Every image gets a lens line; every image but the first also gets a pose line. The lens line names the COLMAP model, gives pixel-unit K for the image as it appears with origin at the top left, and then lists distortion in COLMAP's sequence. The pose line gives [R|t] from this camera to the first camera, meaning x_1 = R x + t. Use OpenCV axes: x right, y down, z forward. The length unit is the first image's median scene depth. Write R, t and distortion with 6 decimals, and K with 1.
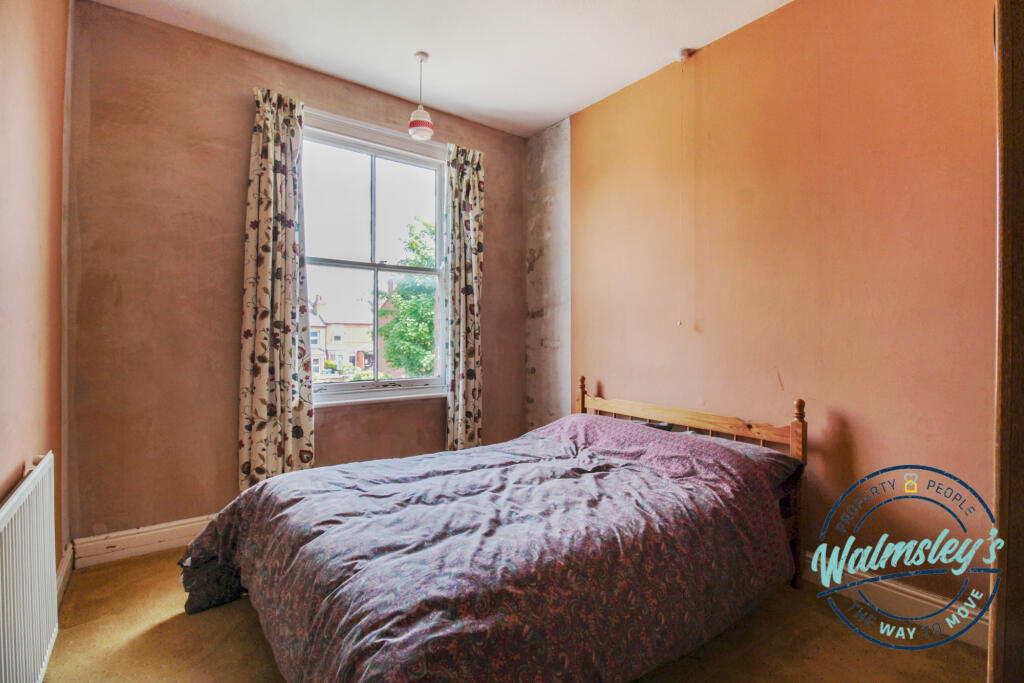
lens RADIAL K [[474.6, 0, 510.9], [0, 474.6, 340.4], [0, 0, 1]] dist [-0.001803, -0.000067]
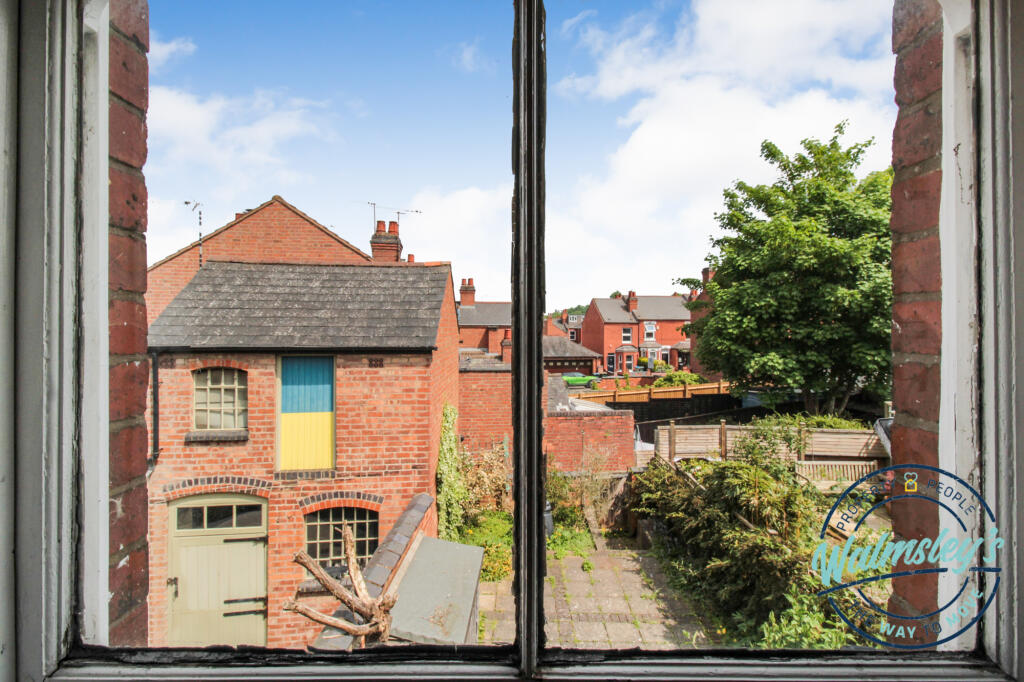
lens RADIAL K [[474.6, 0, 510.6], [0, 474.6, 331.4], [0, 0, 1]] dist [-0.001803, -0.000067]
pose [[0.800016, -0.005906, -0.599950, -0.028736], [-0.000311, 0.999947, -0.010259, -0.004277], [0.599979, 0.008394, 0.799972, 0.135755]]
